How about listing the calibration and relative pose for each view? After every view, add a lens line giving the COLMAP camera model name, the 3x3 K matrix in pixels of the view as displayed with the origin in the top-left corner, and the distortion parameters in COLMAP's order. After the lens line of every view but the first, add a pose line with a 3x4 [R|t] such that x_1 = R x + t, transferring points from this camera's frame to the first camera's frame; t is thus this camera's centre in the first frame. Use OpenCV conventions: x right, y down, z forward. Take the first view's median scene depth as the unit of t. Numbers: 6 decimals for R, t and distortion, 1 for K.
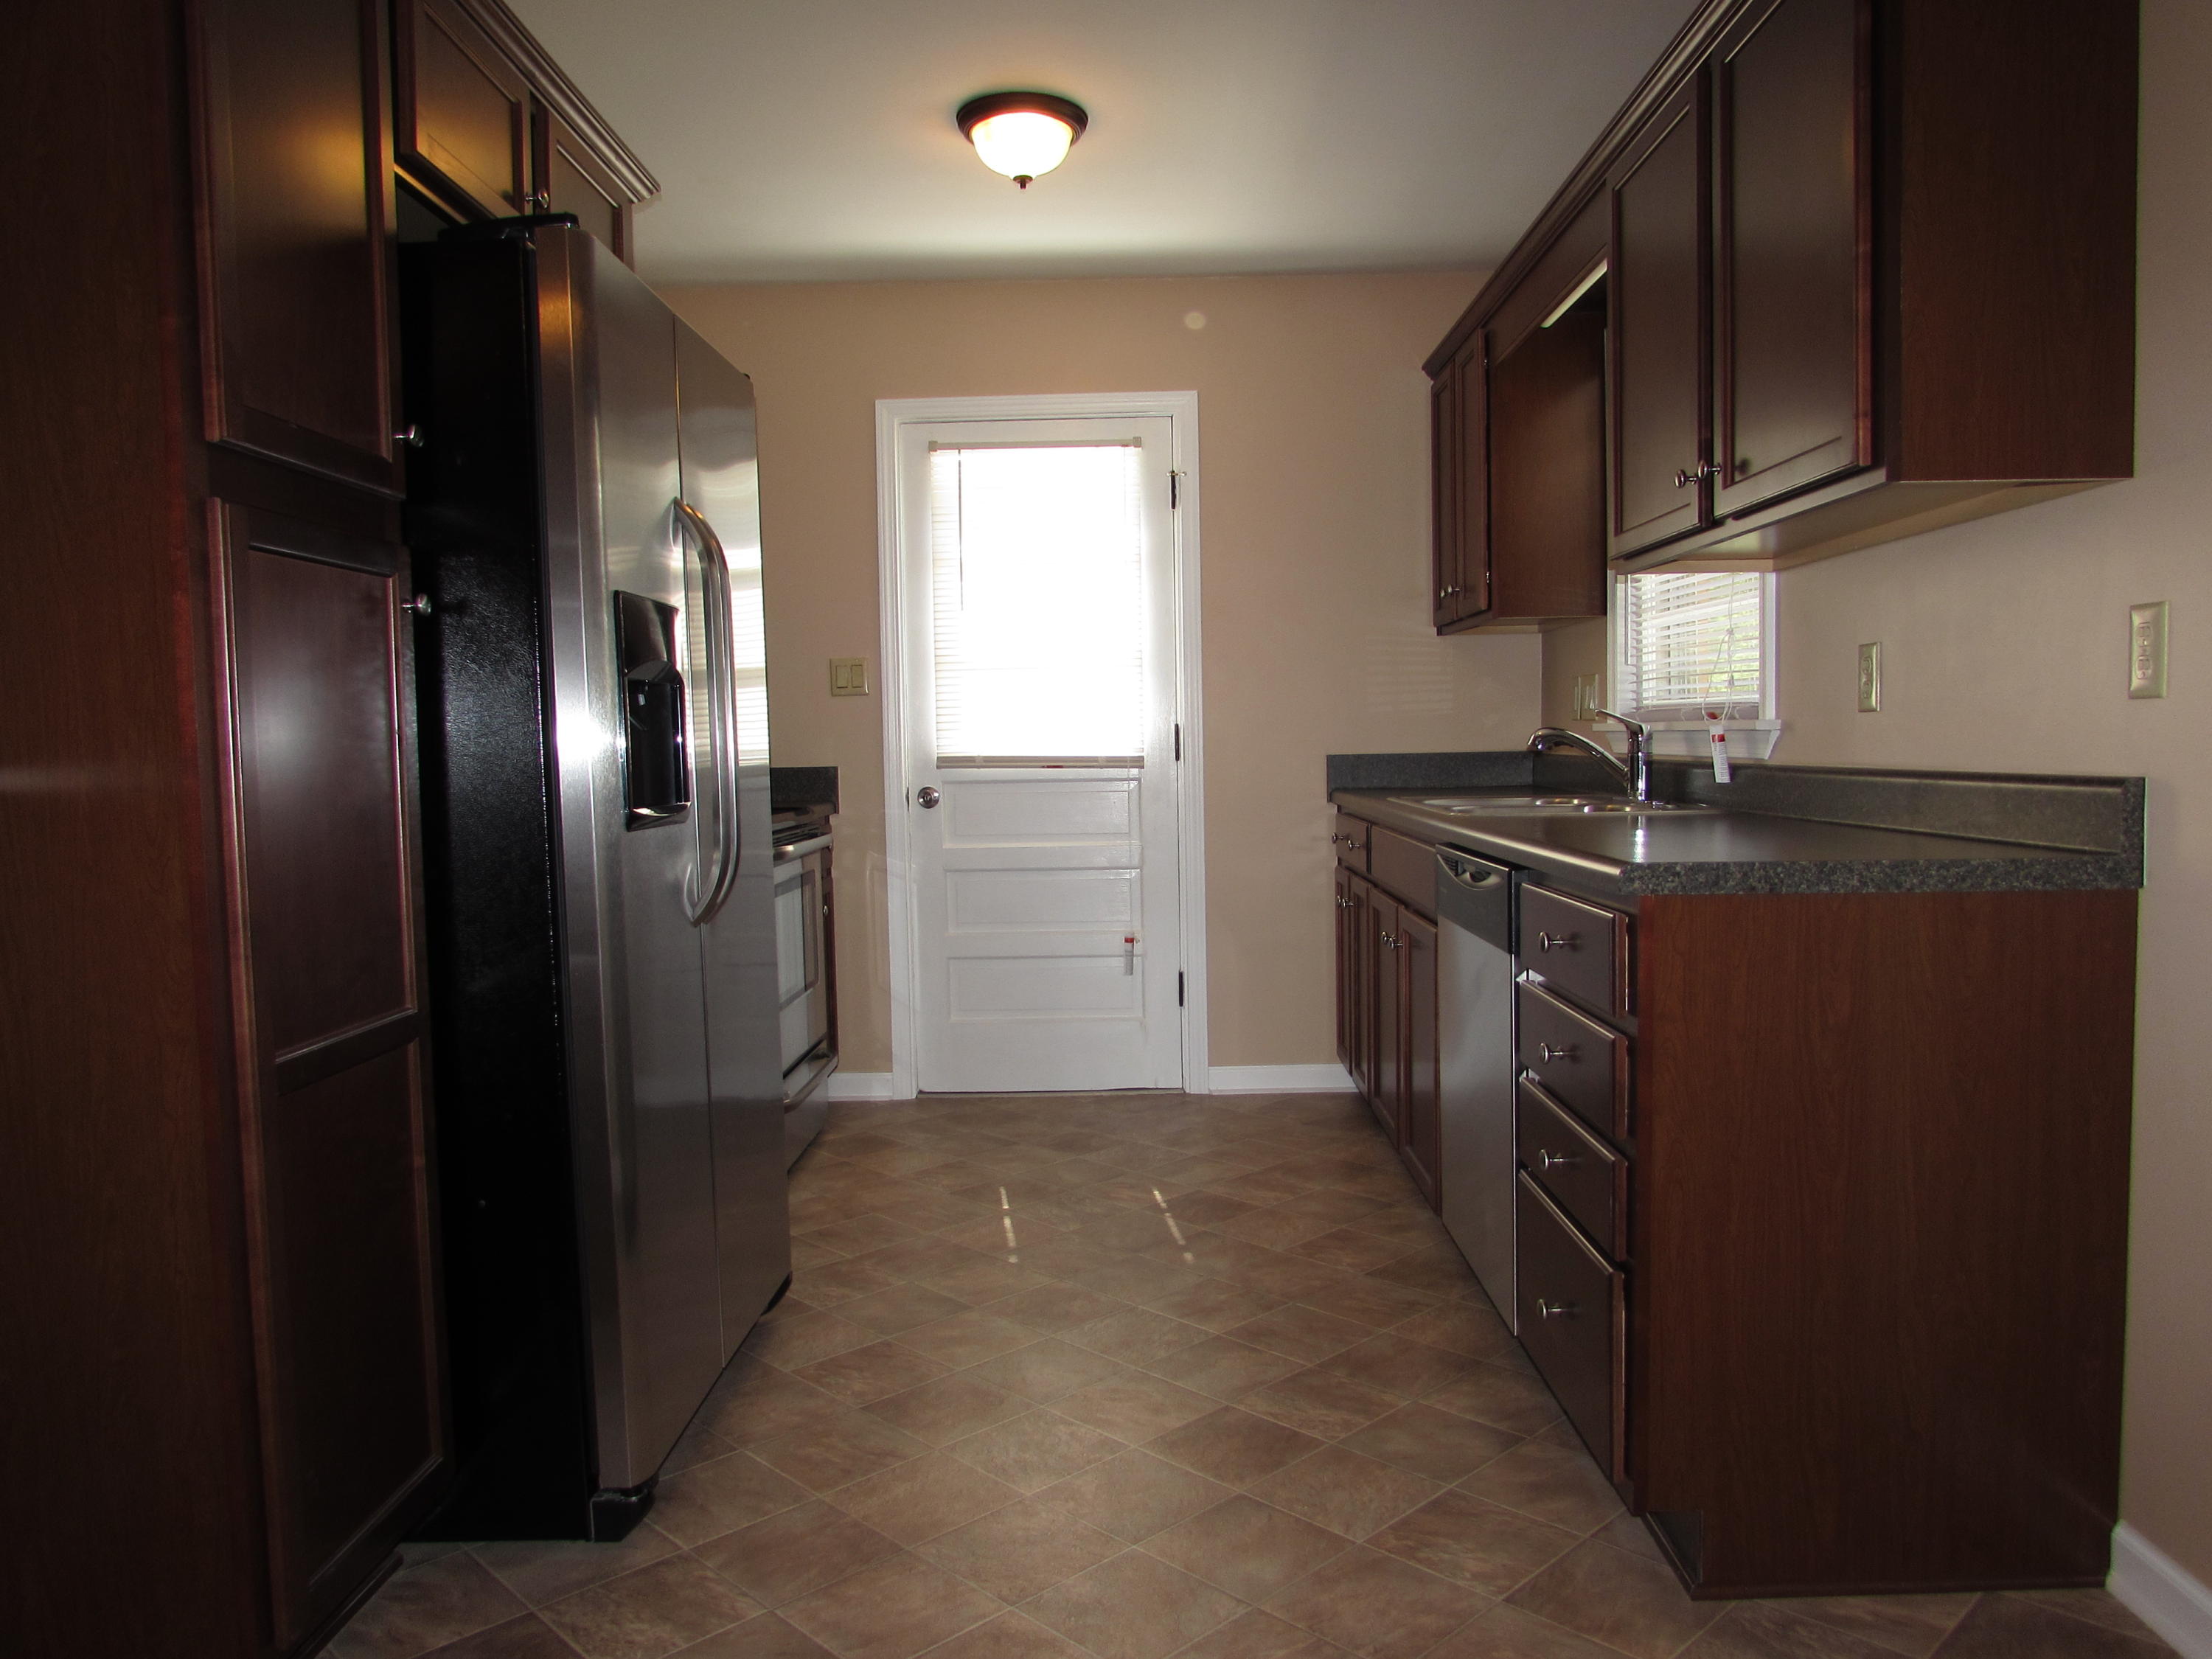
lens RADIAL K [[1572.0, 0, 1113.8], [0, 1572.0, 835.5], [0, 0, 1]] dist [0.003765, 0.001472]
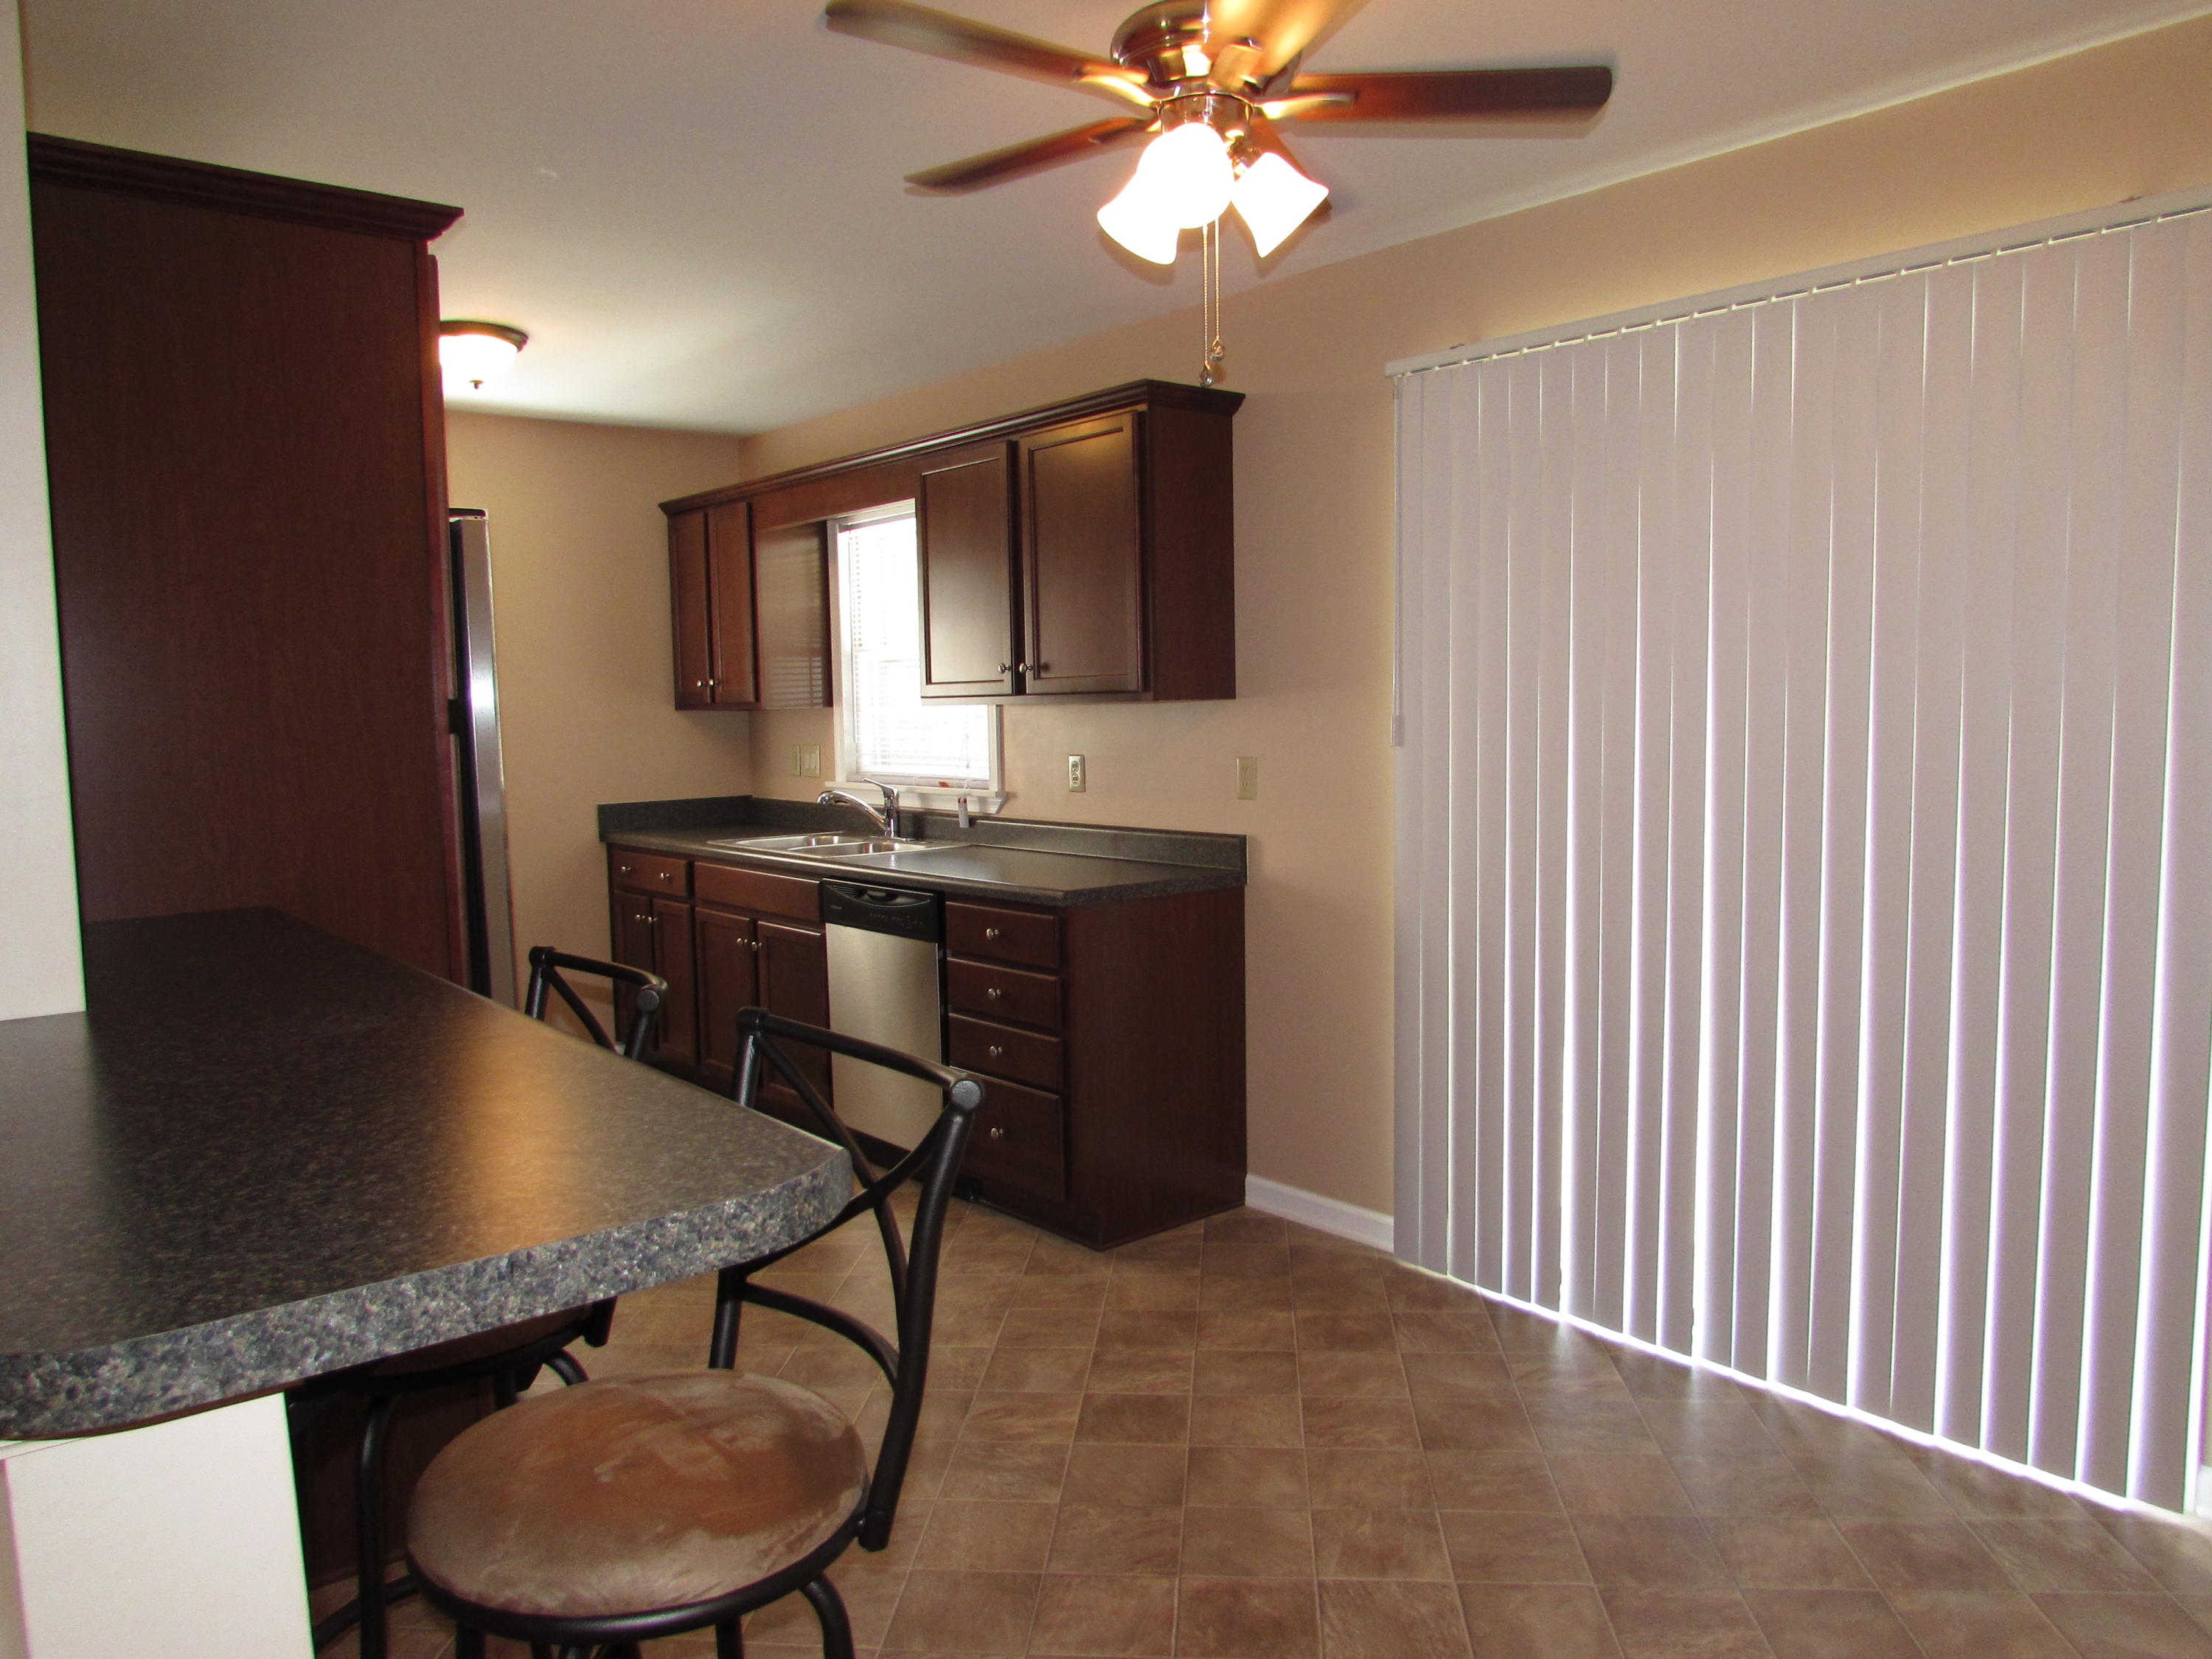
lens RADIAL K [[1572.0, 0, 1101.5], [0, 1572.0, 834.4], [0, 0, 1]] dist [0.003765, 0.001472]
pose [[0.764782, -0.042510, 0.642886, -0.562057], [0.037224, 0.999070, 0.021780, -0.058173], [-0.643213, 0.007274, 0.765652, -0.341685]]
